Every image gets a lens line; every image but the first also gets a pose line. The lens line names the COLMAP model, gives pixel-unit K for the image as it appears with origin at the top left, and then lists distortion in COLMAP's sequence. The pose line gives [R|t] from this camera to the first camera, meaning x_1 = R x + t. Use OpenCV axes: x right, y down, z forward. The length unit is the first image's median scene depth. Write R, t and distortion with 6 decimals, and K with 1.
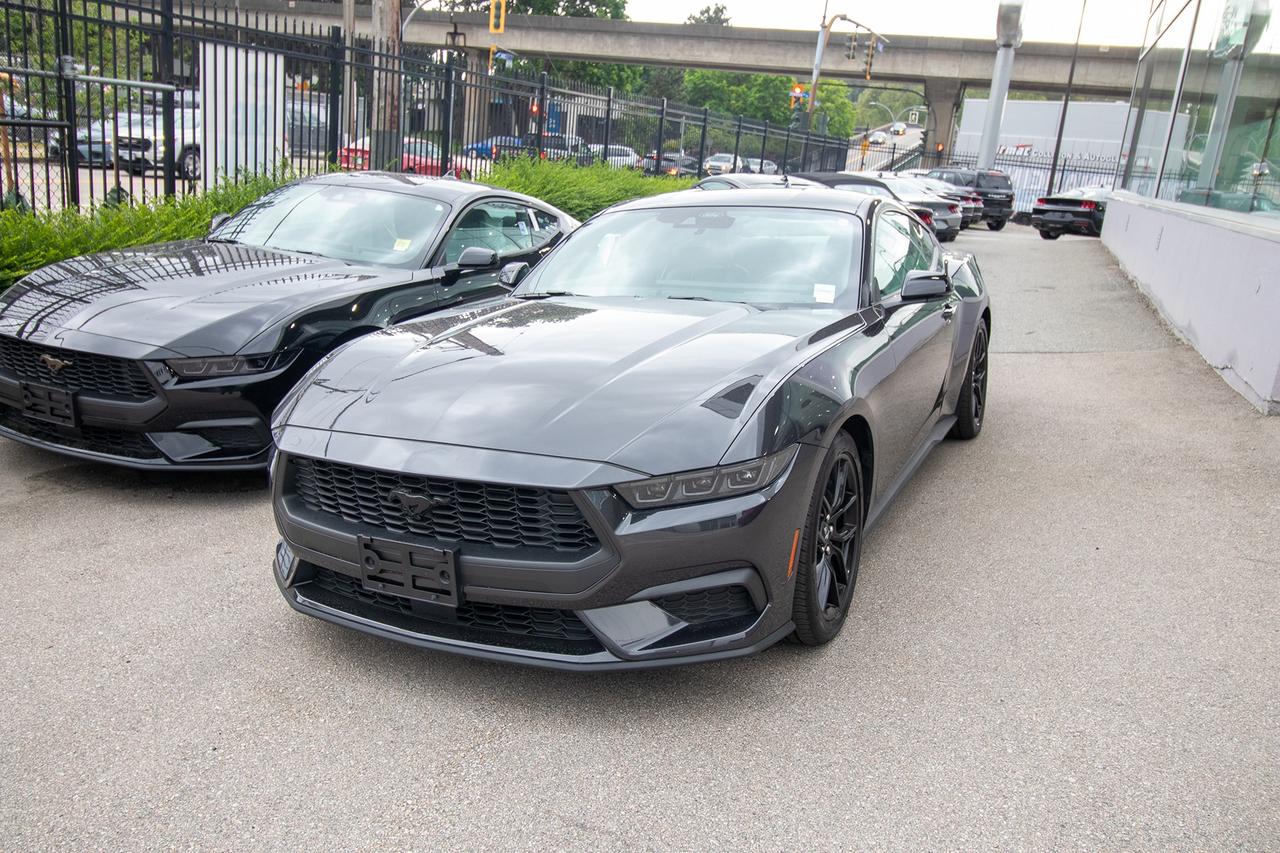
lens RADIAL K [[1028.1, 0, 640.0], [0, 1028.1, 426.5], [0, 0, 1]] dist [0.000517, 0.042137]
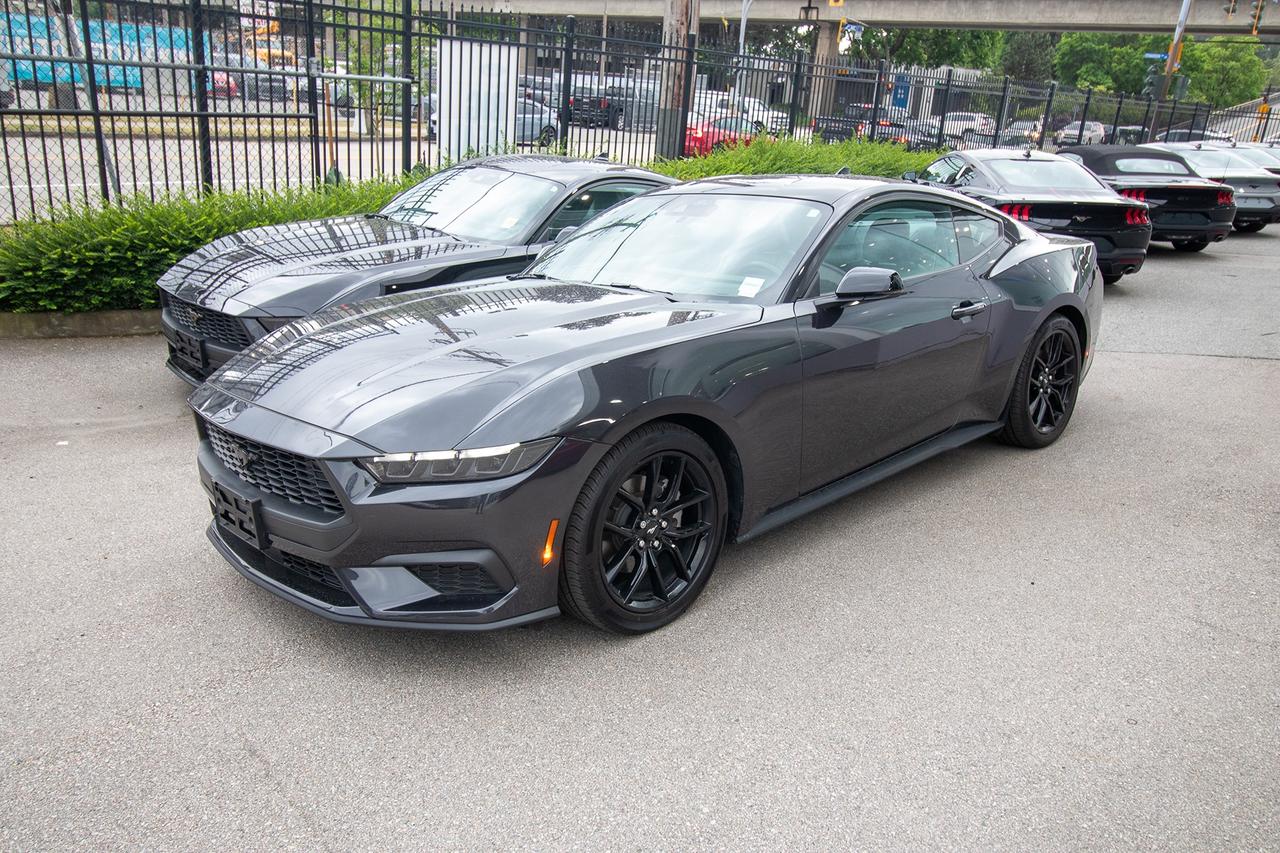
lens RADIAL K [[984.6, 0, 640.0], [0, 984.6, 426.5], [0, 0, 1]] dist [0.004807, 0.004776]
pose [[0.935040, 0.090878, -0.342699, 0.063248], [-0.077552, 0.995609, 0.052420, -0.005716], [0.345958, -0.022438, 0.937982, 0.011997]]
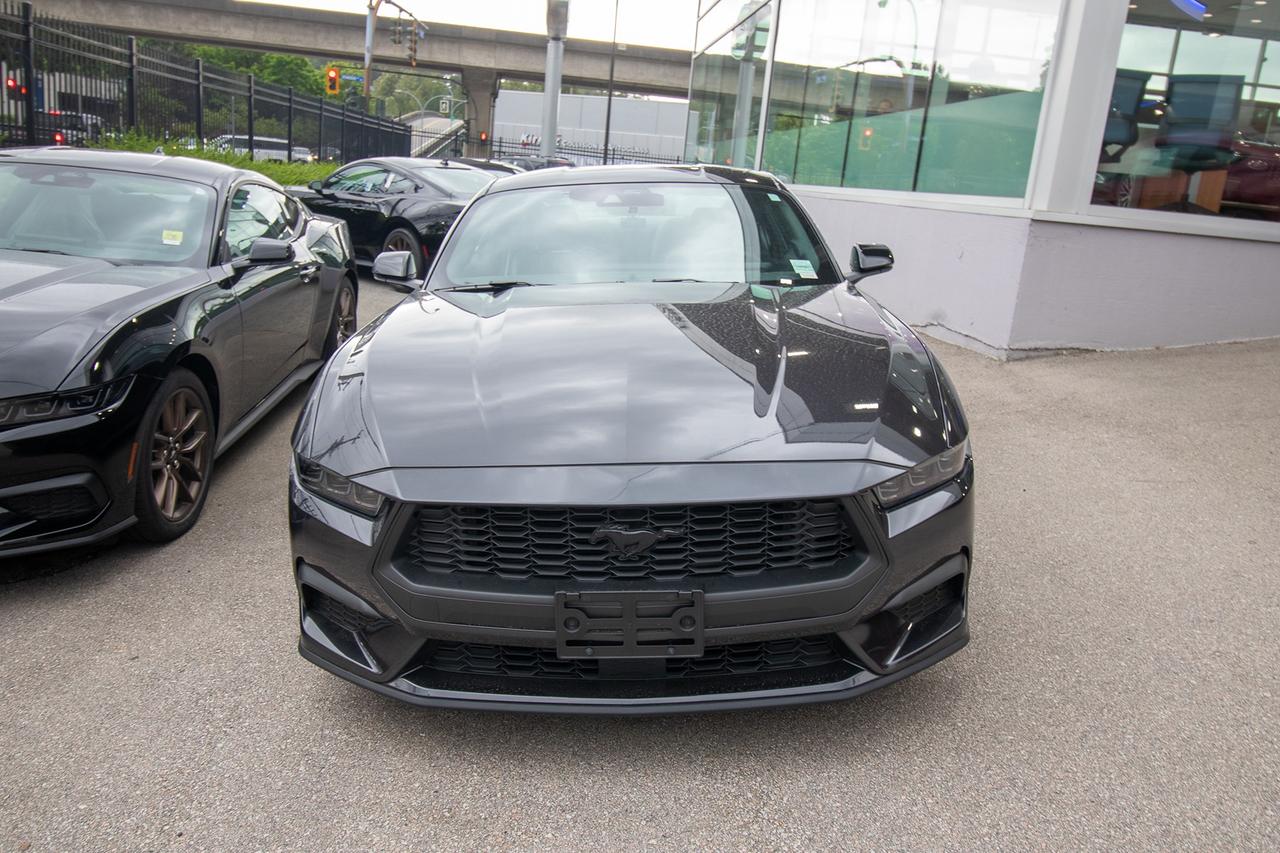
lens RADIAL K [[1023.1, 0, 640.0], [0, 1023.1, 426.5], [0, 0, 1]] dist [0.018065, -0.010621]
pose [[0.895865, -0.109171, 0.430706, -0.058176], [0.104707, 0.993917, 0.034138, -0.004459], [-0.431813, 0.014515, 0.901846, 0.028136]]
